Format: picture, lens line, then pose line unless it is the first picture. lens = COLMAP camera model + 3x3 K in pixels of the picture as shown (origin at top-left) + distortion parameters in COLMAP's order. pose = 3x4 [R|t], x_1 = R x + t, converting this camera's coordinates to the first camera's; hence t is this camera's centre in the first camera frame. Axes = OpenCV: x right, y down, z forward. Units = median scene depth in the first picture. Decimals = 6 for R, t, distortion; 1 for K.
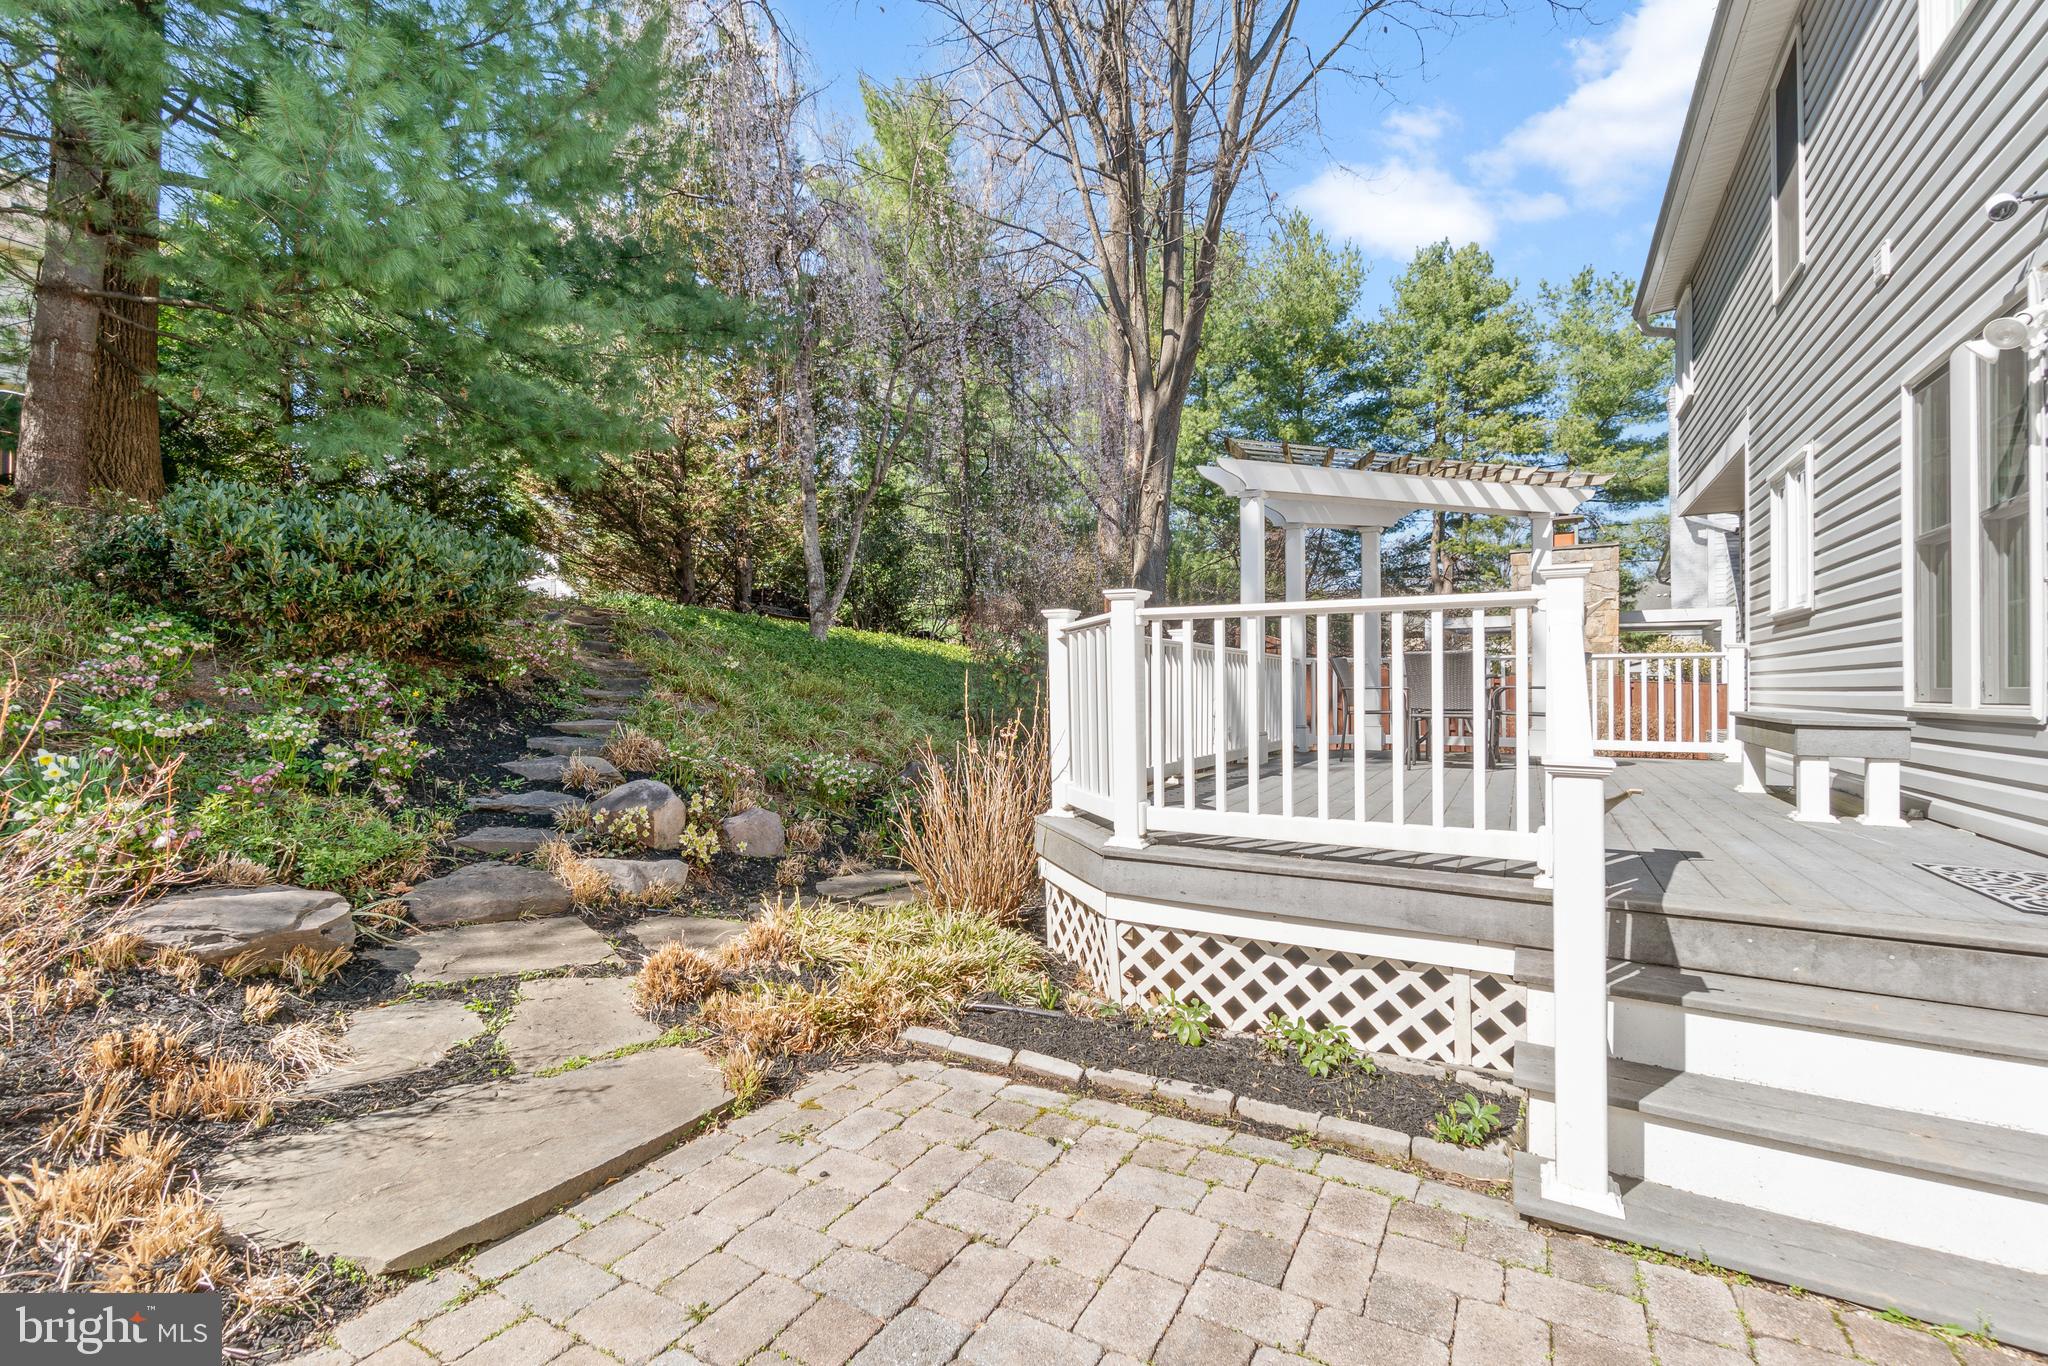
lens RADIAL K [[899.2, 0, 982.7], [0, 899.2, 683.3], [0, 0, 1]] dist [-0.003319, 0.000798]
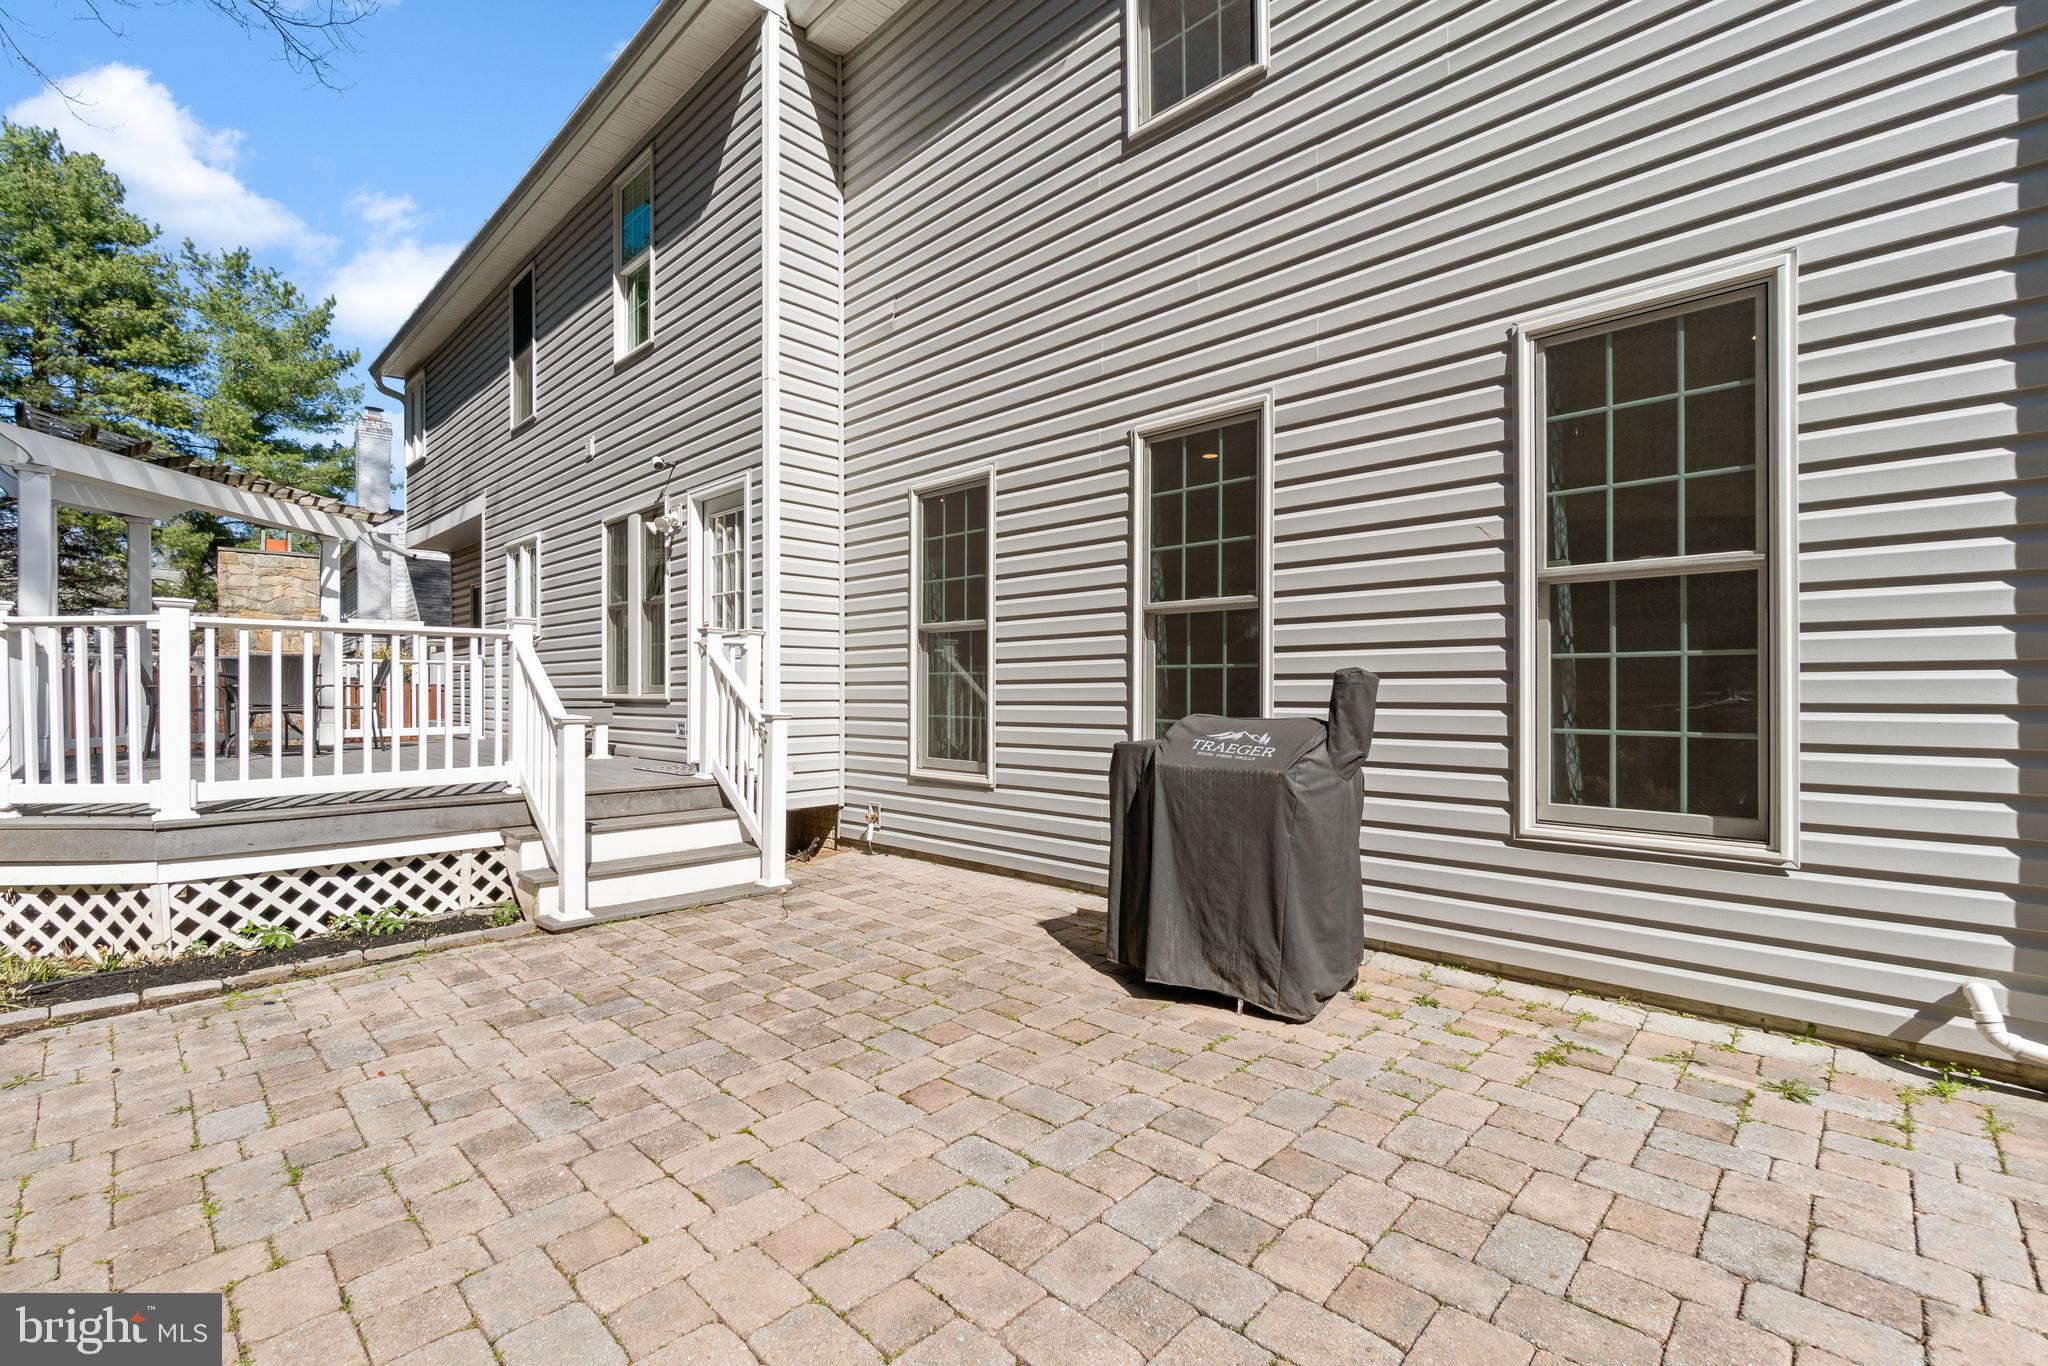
lens RADIAL K [[899.2, 0, 1023.1], [0, 899.2, 691.0], [0, 0, 1]] dist [-0.003319, 0.000798]
pose [[0.228870, -0.002726, 0.973453, -0.712471], [-0.003485, 0.999987, 0.003620, 0.008300], [-0.973451, -0.004221, 0.228857, -0.327967]]
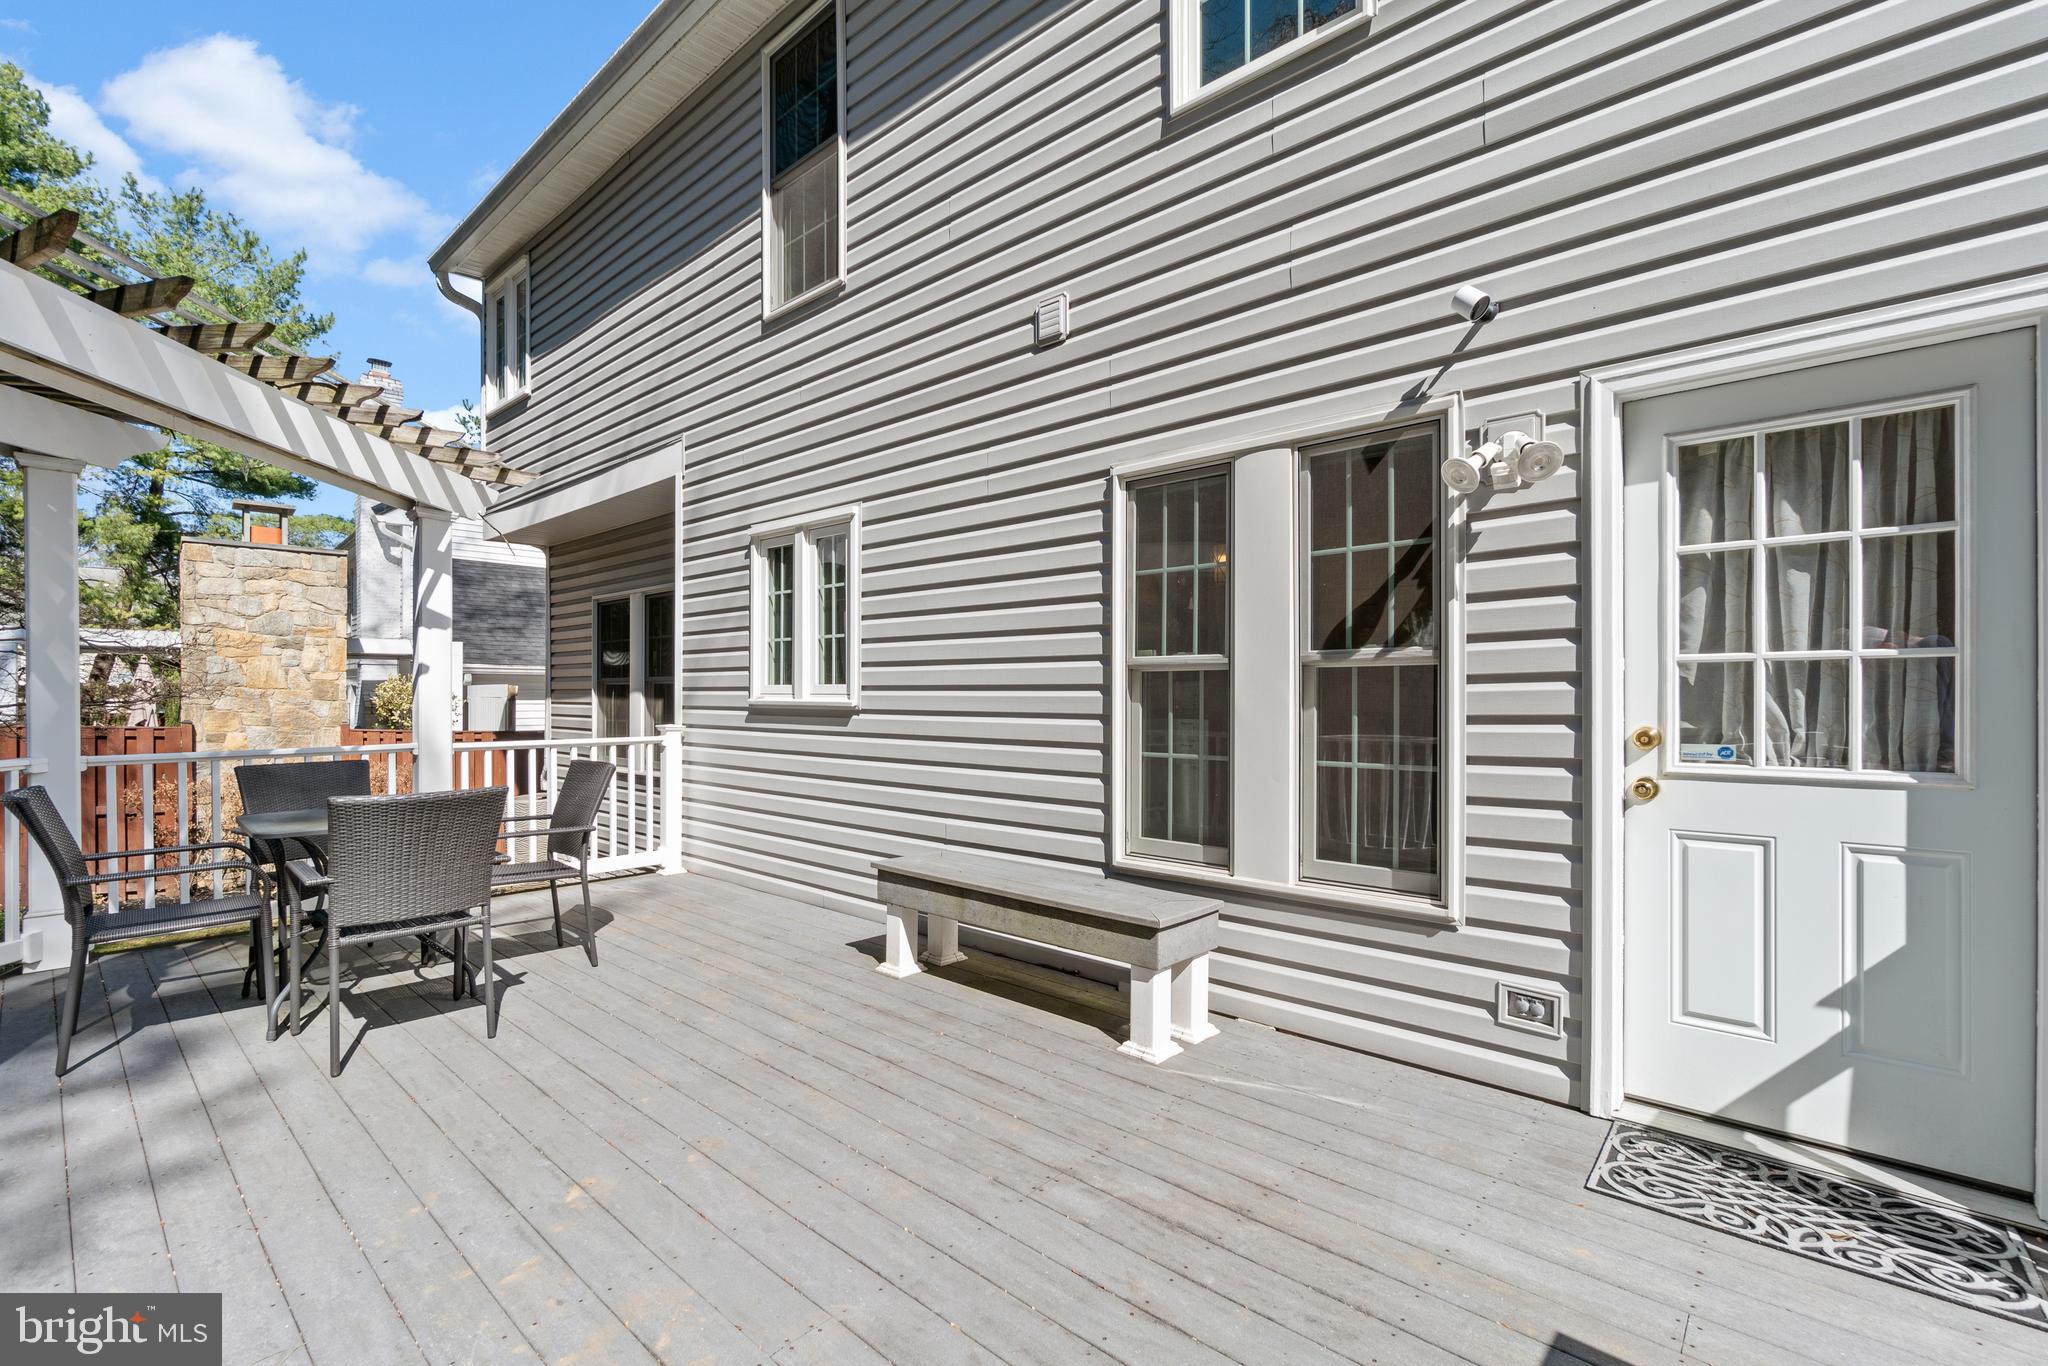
lens RADIAL K [[899.2, 0, 1017.5], [0, 899.2, 697.1], [0, 0, 1]] dist [-0.003319, 0.000798]
pose [[0.195125, -0.003687, 0.980771, 0.239771], [-0.006383, 0.999967, 0.005029, -0.160073], [-0.980758, -0.007241, 0.195095, 1.148410]]
